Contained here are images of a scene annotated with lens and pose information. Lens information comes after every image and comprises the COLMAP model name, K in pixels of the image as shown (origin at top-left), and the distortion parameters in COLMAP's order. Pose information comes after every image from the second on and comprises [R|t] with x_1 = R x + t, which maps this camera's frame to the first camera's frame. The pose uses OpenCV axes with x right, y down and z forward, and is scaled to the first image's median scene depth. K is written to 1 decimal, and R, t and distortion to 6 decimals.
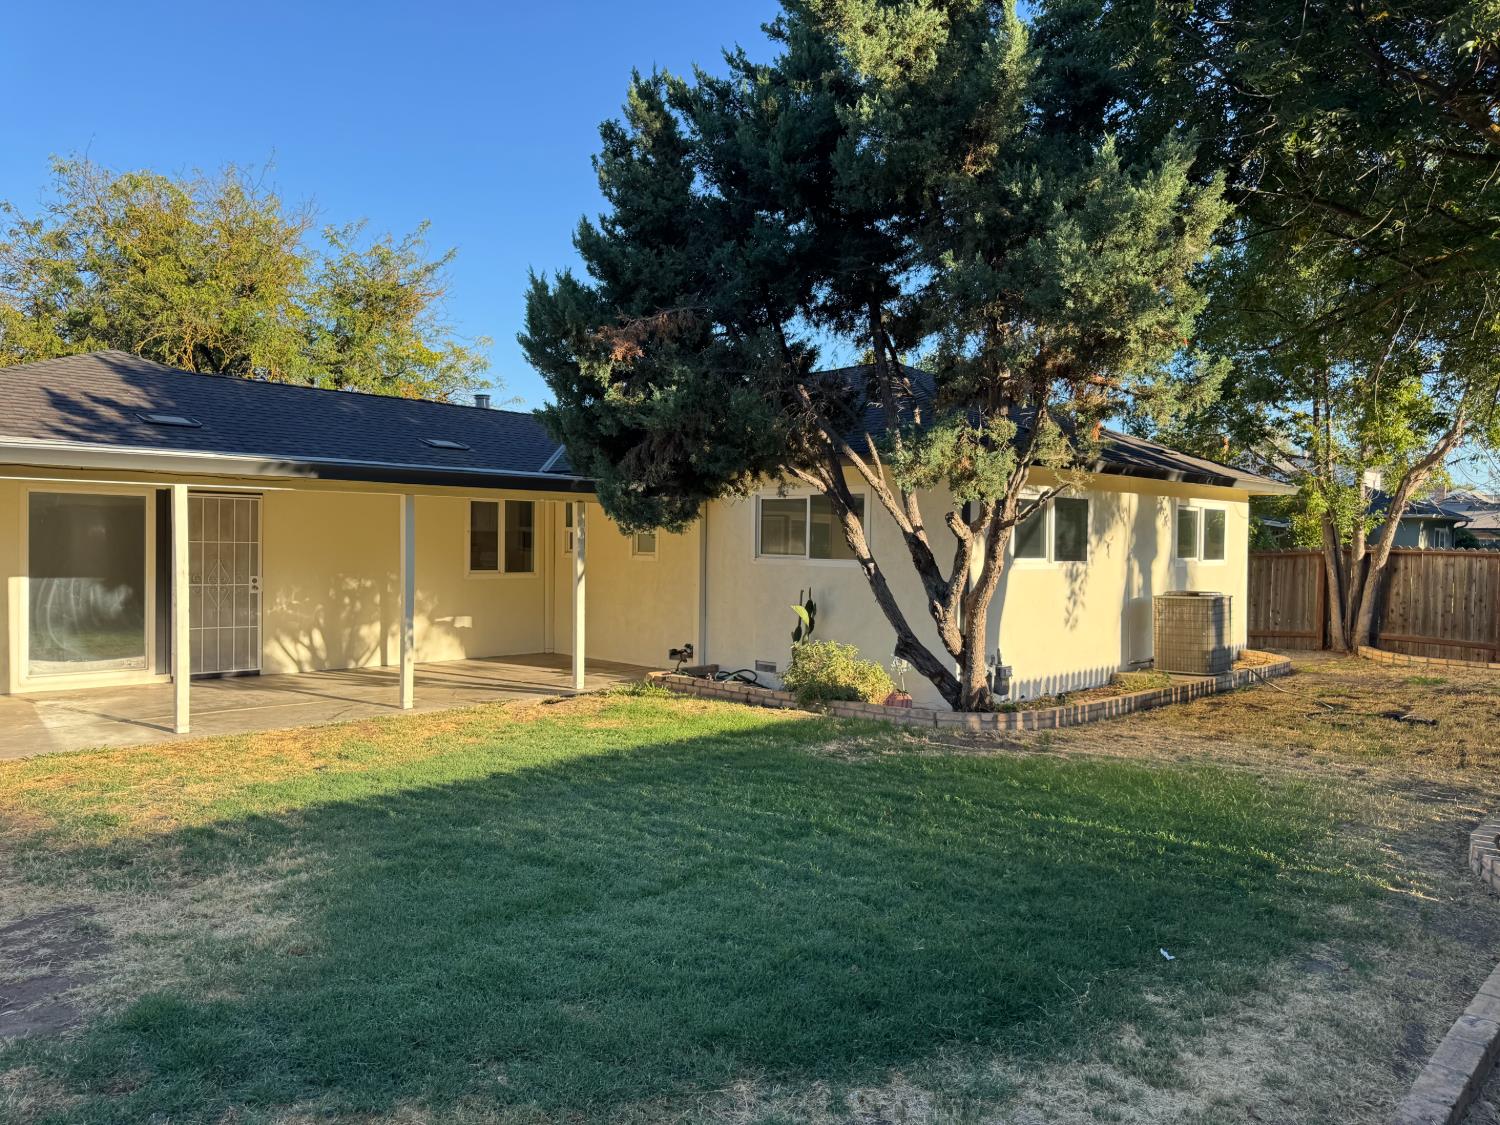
lens RADIAL K [[1071.0, 0, 729.2], [0, 1071.0, 568.9], [0, 0, 1]] dist [0.060619, -0.066253]
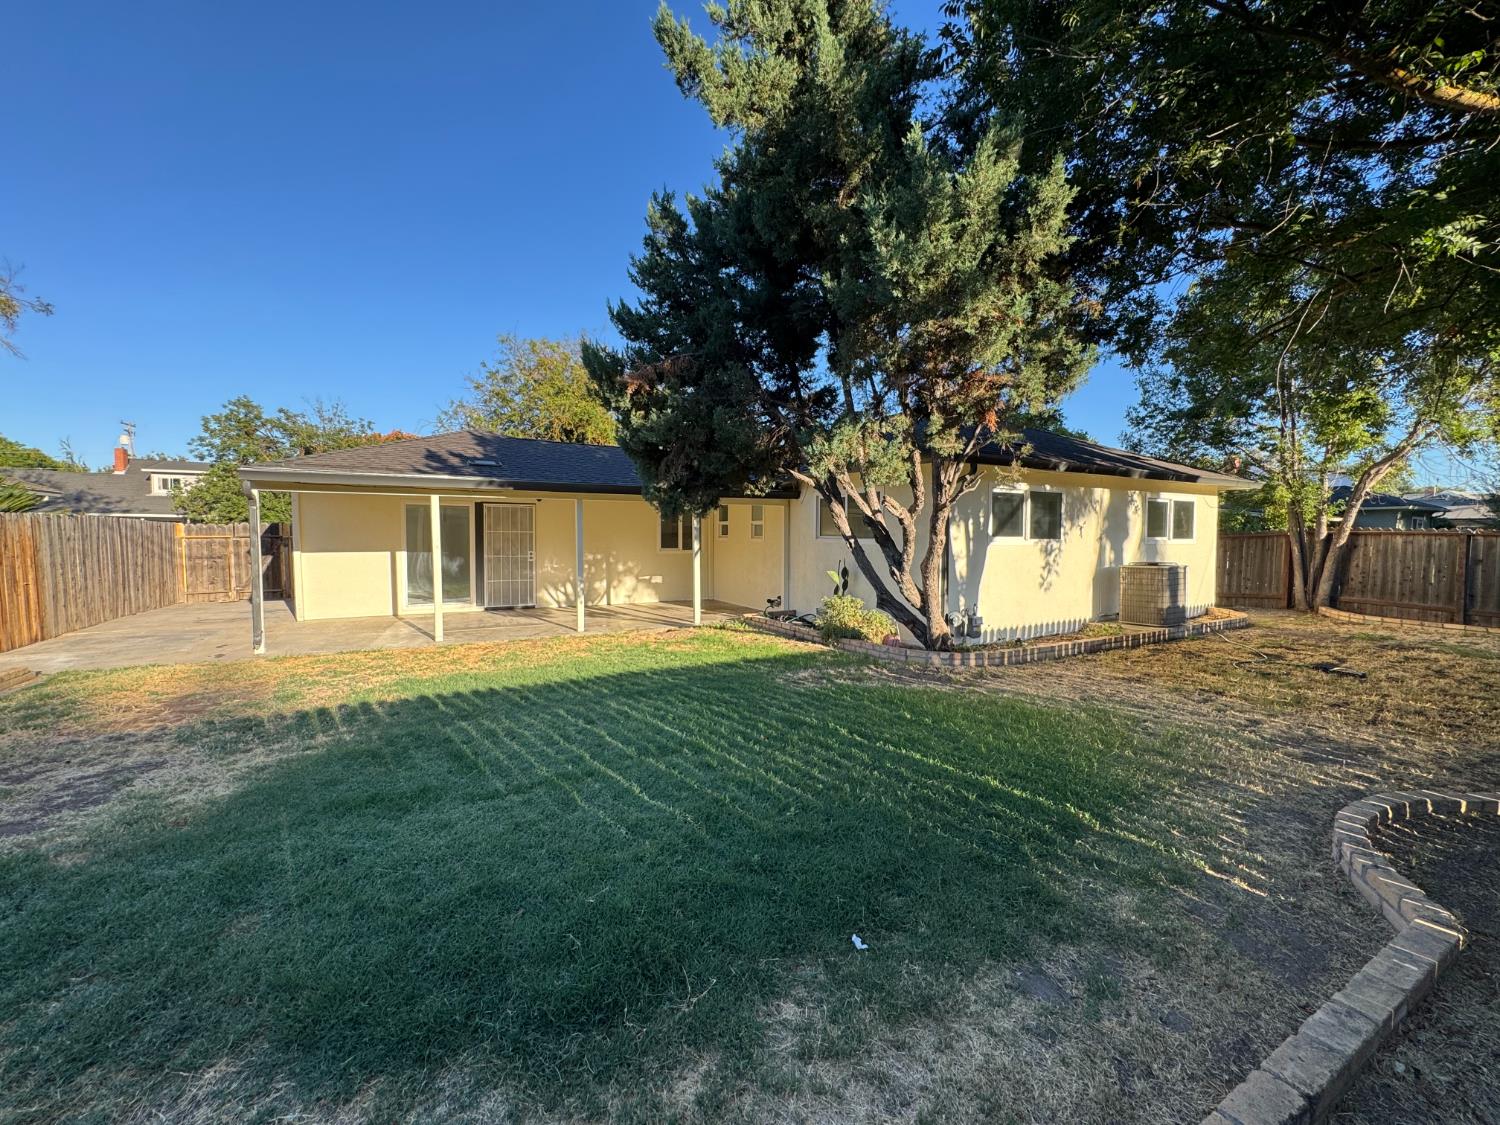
lens RADIAL K [[596.9, 0, 746.3], [0, 596.9, 561.7], [0, 0, 1]] dist [-0.003502, -0.000275]
pose [[0.959840, 0.003033, -0.280530, 0.171806], [0.001188, 0.999889, 0.014877, 0.009458], [0.280544, -0.014613, 0.959730, 0.186747]]
